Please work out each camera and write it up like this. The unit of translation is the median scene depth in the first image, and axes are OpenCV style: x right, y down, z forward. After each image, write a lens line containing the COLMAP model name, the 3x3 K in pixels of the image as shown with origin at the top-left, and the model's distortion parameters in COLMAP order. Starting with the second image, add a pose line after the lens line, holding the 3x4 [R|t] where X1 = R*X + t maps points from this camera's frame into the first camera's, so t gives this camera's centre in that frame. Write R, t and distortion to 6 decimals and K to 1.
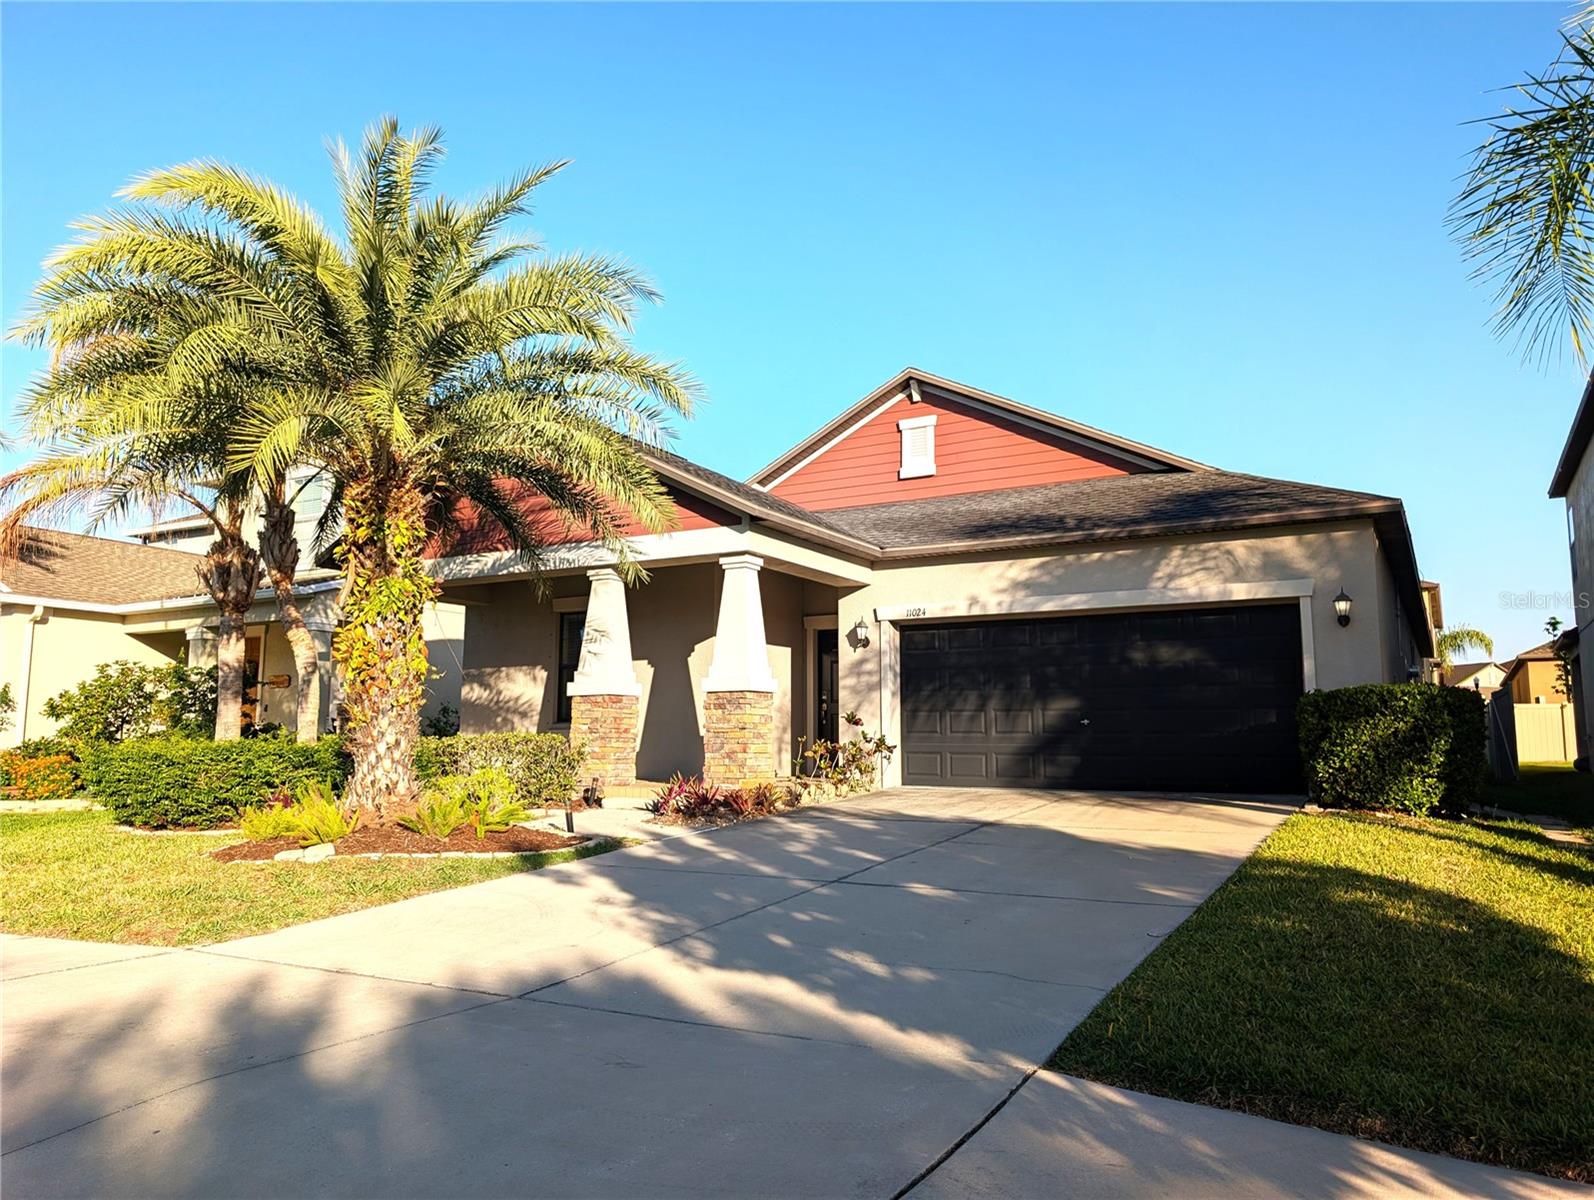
lens RADIAL K [[1147.0, 0, 791.6], [0, 1147.0, 592.2], [0, 0, 1]] dist [0.037787, -0.027196]
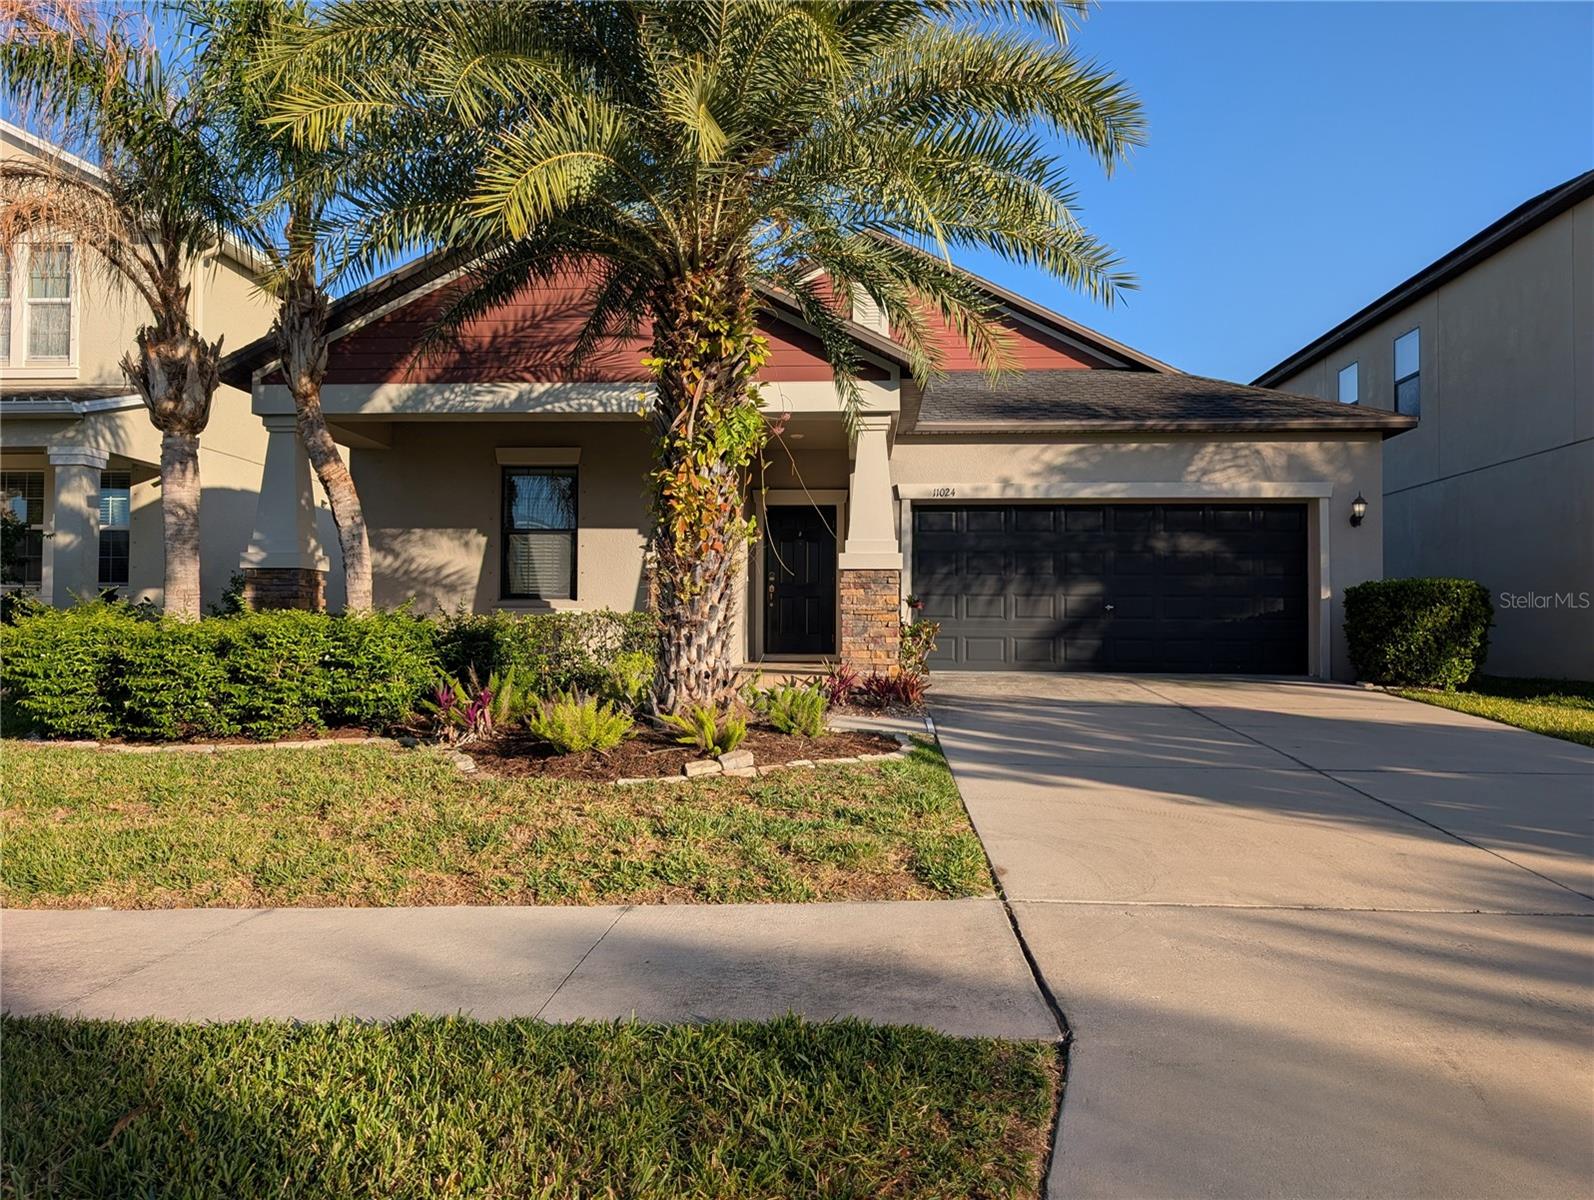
lens RADIAL K [[1147.0, 0, 793.4], [0, 1147.0, 604.3], [0, 0, 1]] dist [0.037787, -0.027196]
pose [[0.897228, 0.015857, 0.441282, -0.448338], [-0.064676, 0.993297, 0.095807, 0.029133], [-0.436805, -0.114501, 0.892240, 0.199810]]
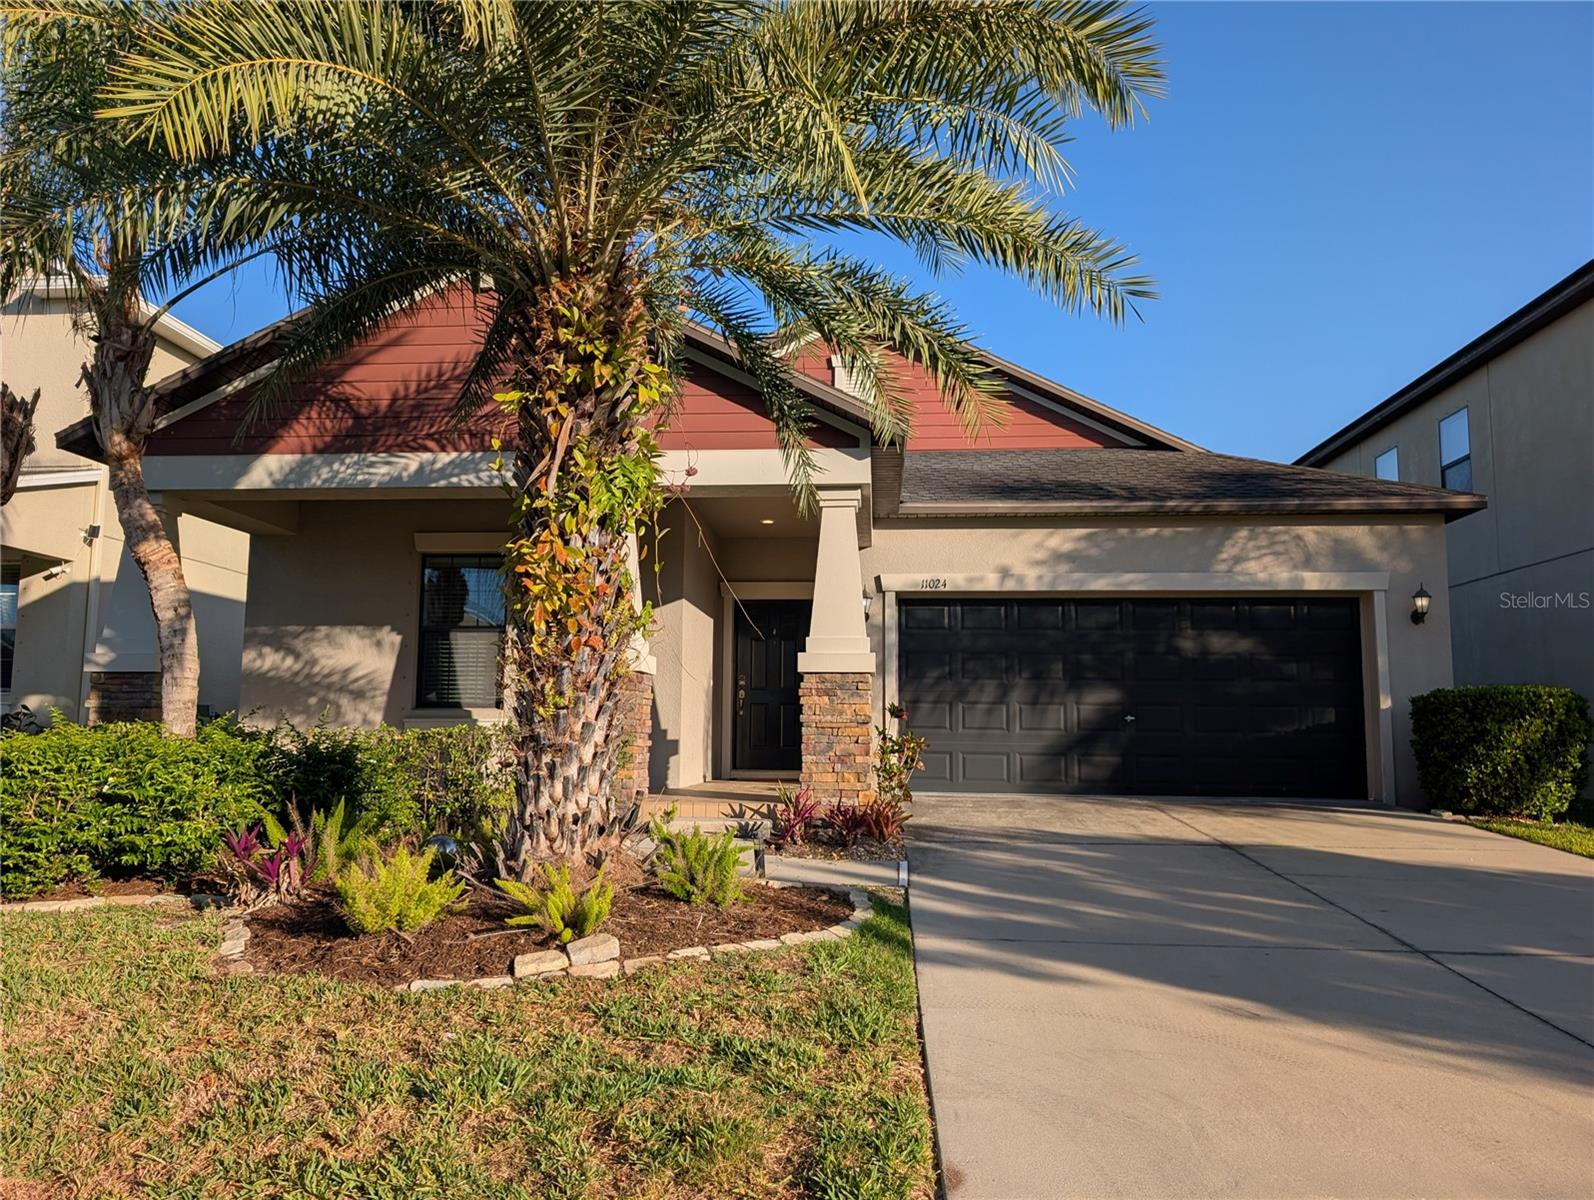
lens RADIAL K [[1147.0, 0, 789.7], [0, 1147.0, 612.7], [0, 0, 1]] dist [0.037787, -0.027196]
pose [[0.905331, 0.051826, 0.421533, -0.351432], [-0.064292, 0.997812, 0.015404, 0.035047], [-0.419813, -0.041047, 0.906682, 0.307886]]
